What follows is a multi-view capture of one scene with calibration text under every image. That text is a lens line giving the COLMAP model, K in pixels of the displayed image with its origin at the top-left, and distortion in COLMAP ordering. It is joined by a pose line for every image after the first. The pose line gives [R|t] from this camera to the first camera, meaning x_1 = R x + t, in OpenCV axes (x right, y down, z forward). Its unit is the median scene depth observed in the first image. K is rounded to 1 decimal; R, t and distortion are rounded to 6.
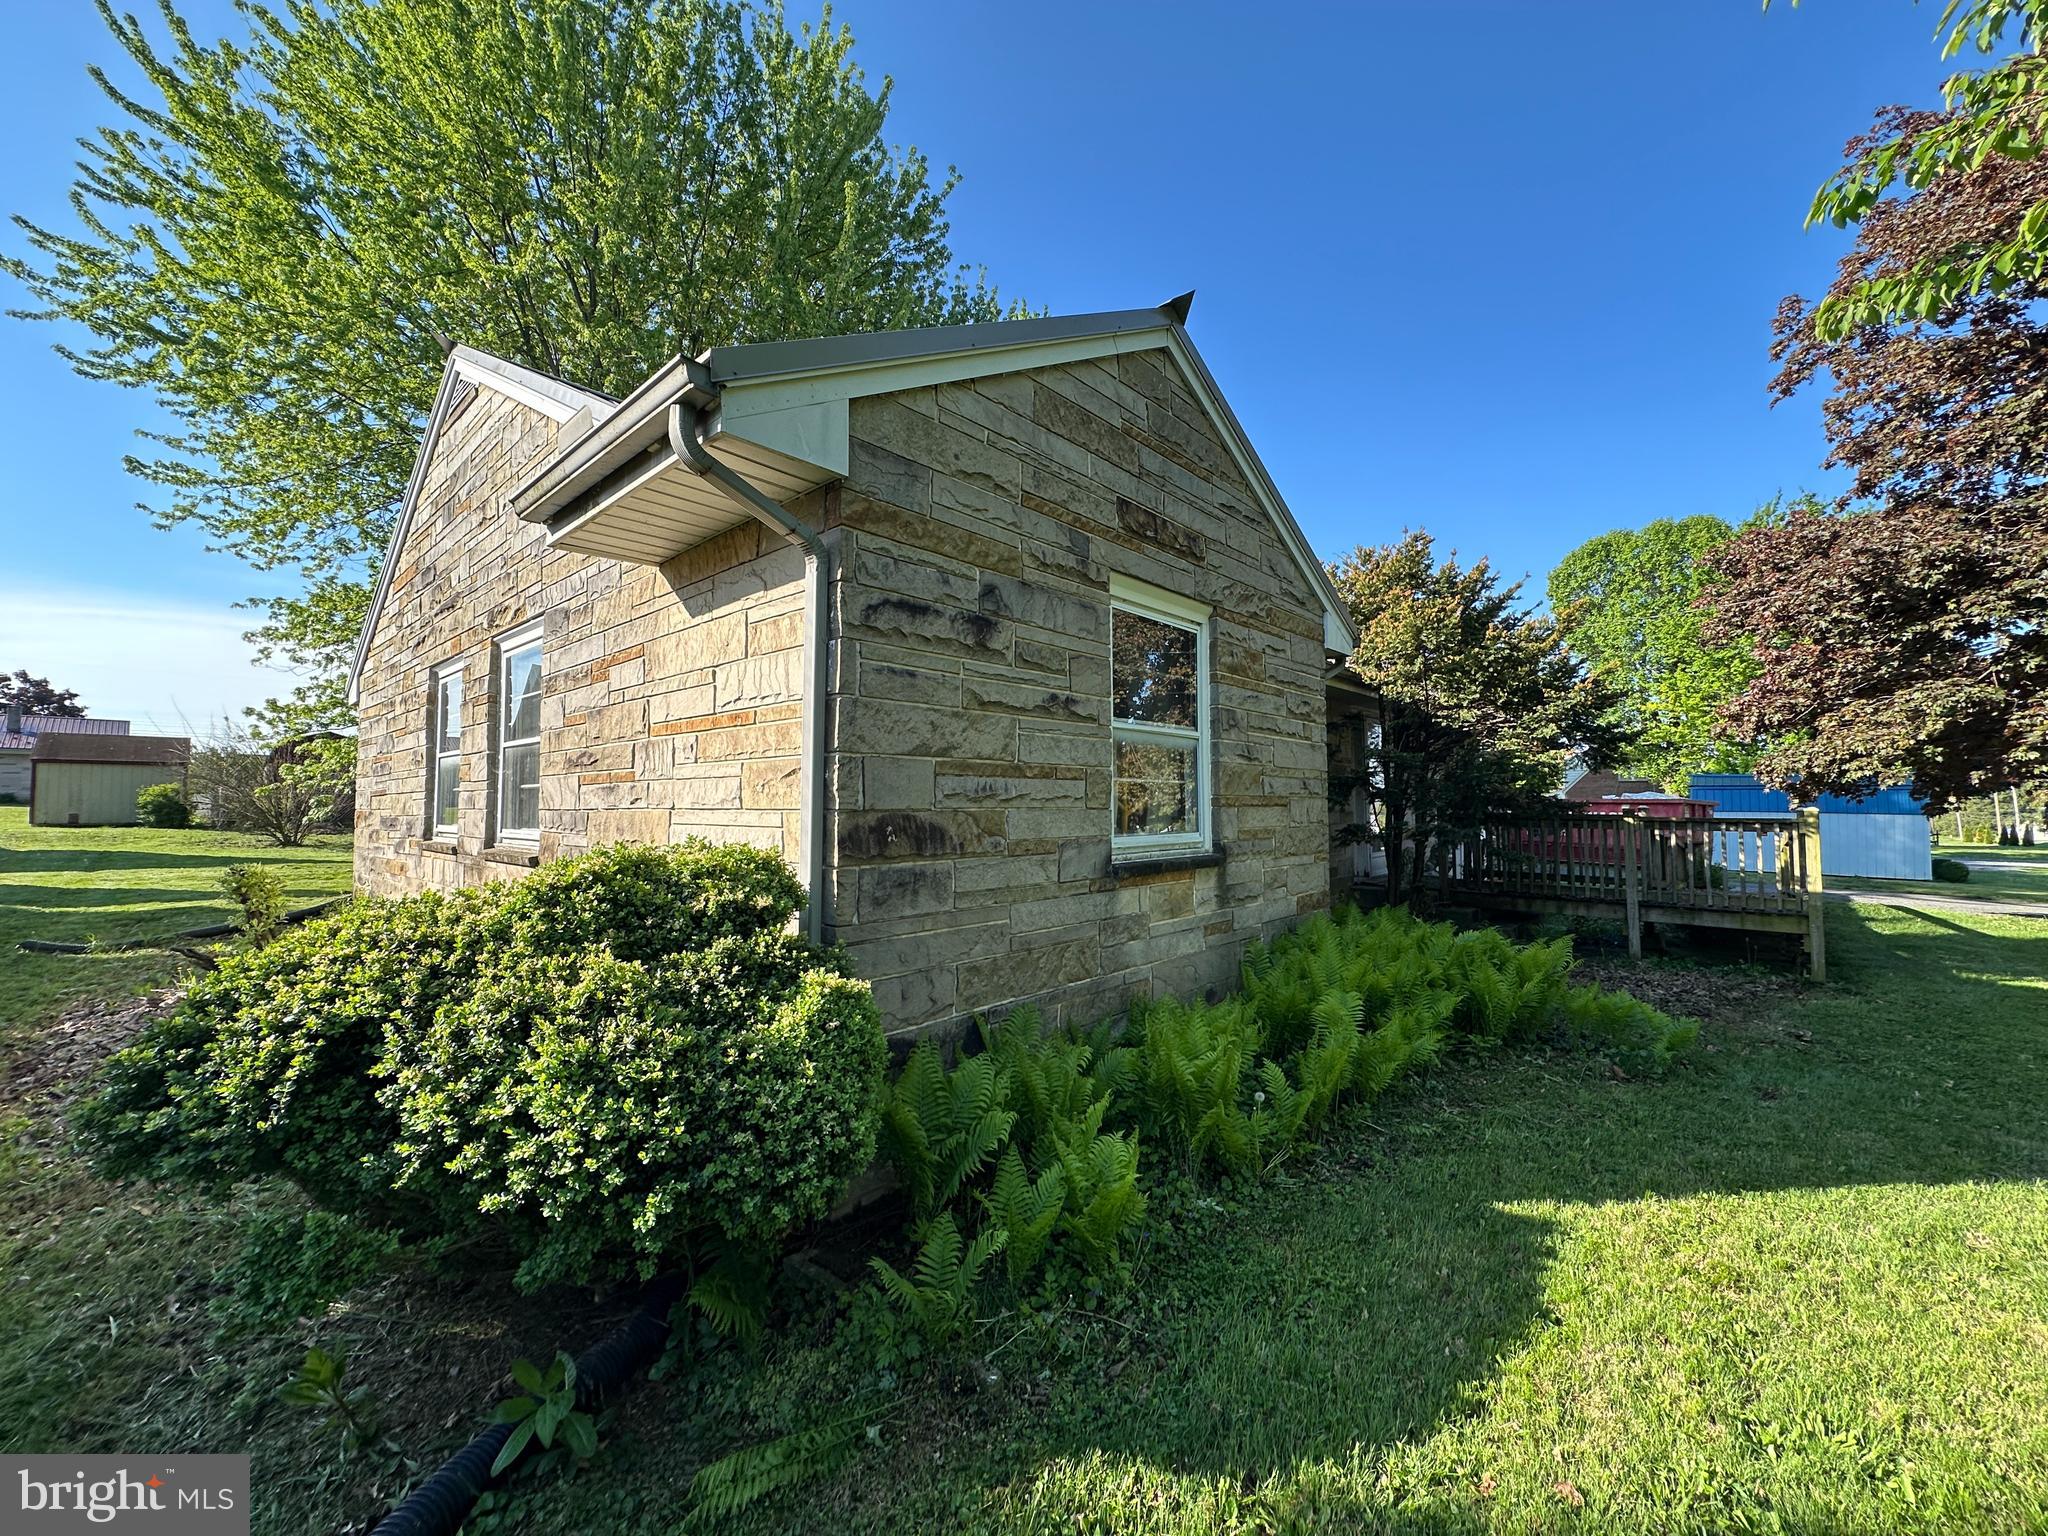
lens RADIAL K [[812.7, 0, 1025.0], [0, 812.7, 767.0], [0, 0, 1]] dist [-0.004839, 0.001270]
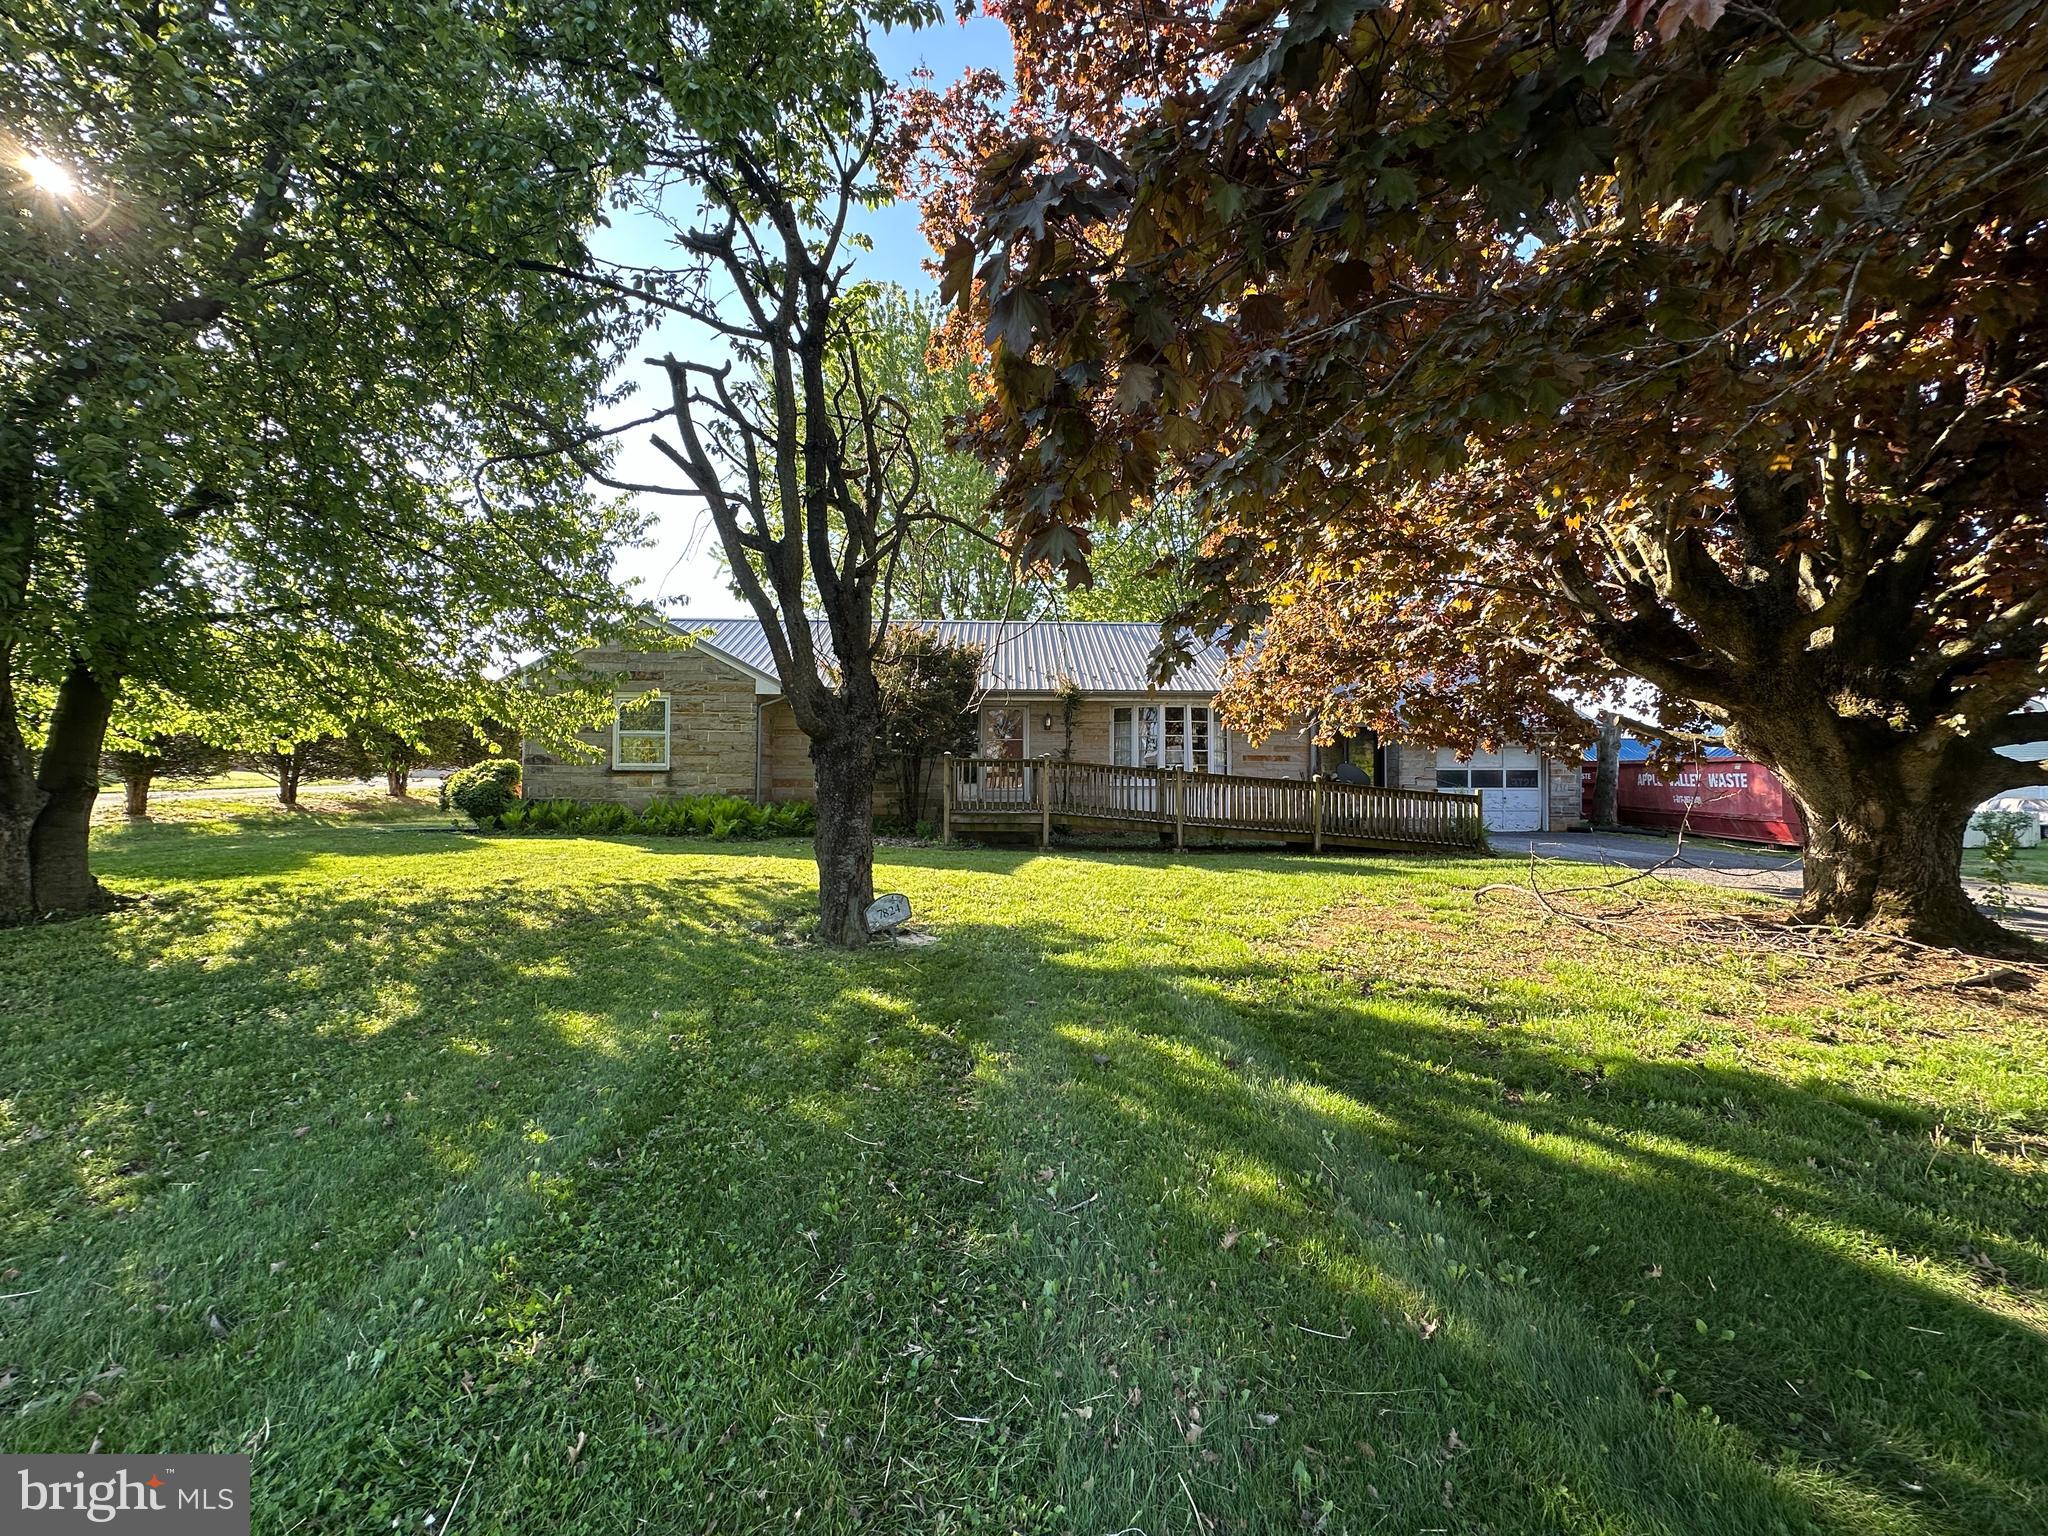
lens RADIAL K [[812.7, 0, 1025.0], [0, 812.7, 767.0], [0, 0, 1]] dist [-0.004839, 0.001270]
pose [[0.696278, 0.000796, -0.717772, 3.696032], [0.025578, 0.999337, 0.025921, 0.051045], [0.717316, -0.036407, 0.695796, -0.229760]]
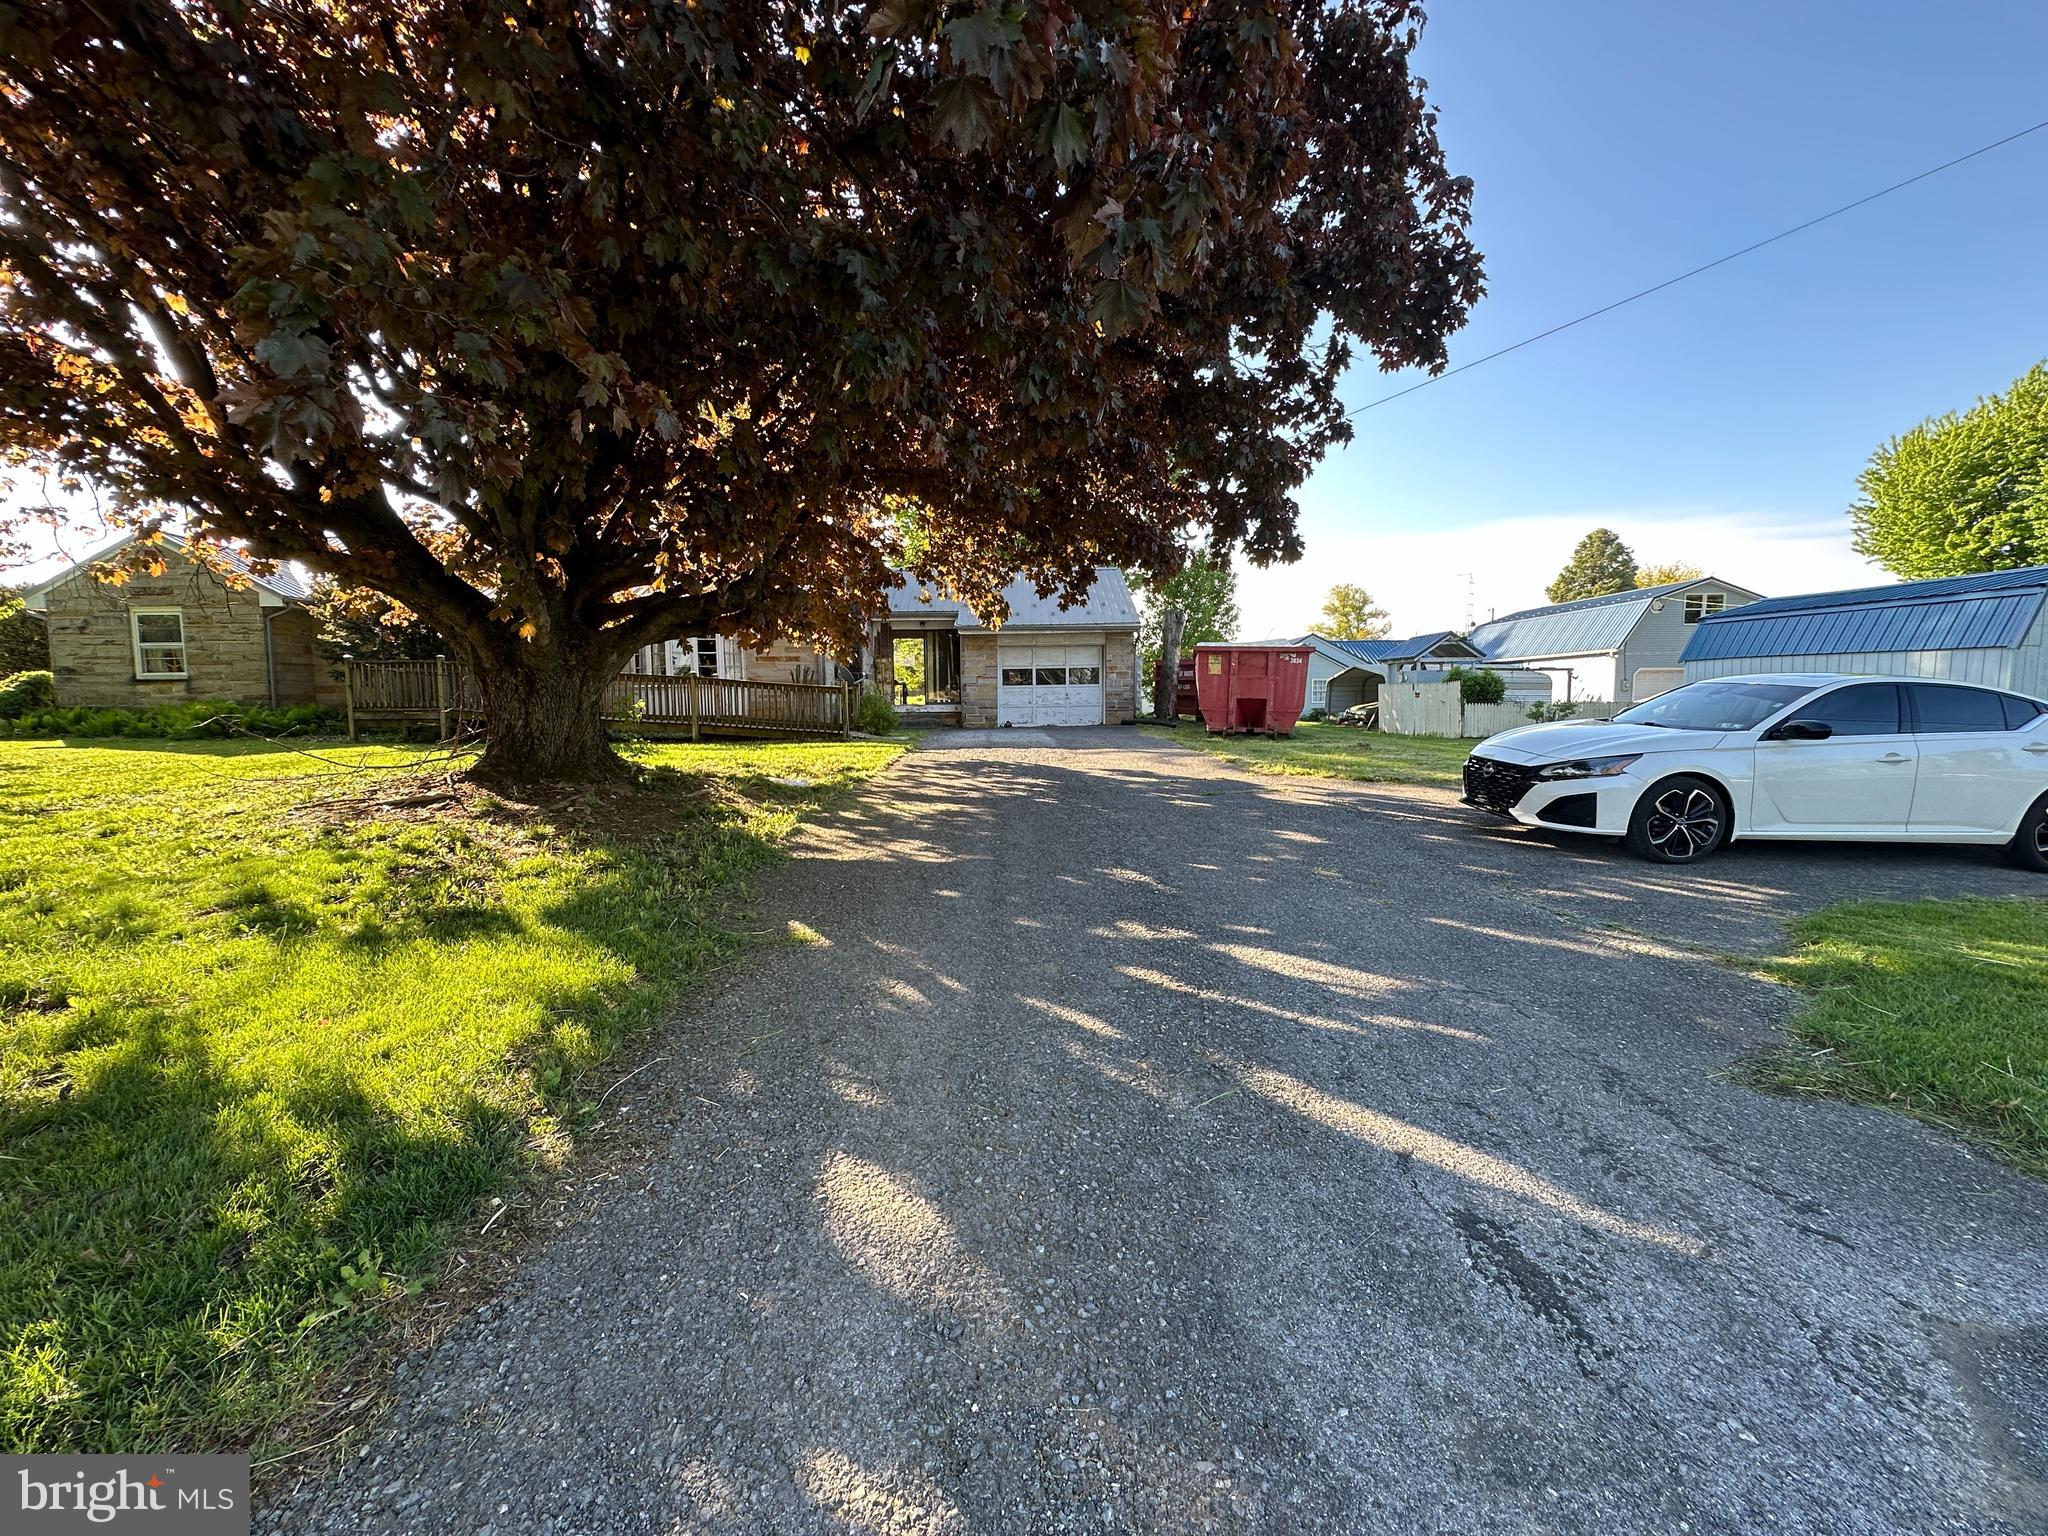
lens RADIAL K [[812.7, 0, 1025.0], [0, 812.7, 767.0], [0, 0, 1]] dist [-0.004839, 0.001270]
pose [[0.690047, 0.063771, -0.720950, 5.538858], [0.042537, 0.990816, 0.128356, 0.200916], [0.722514, -0.119238, 0.680997, 1.247889]]
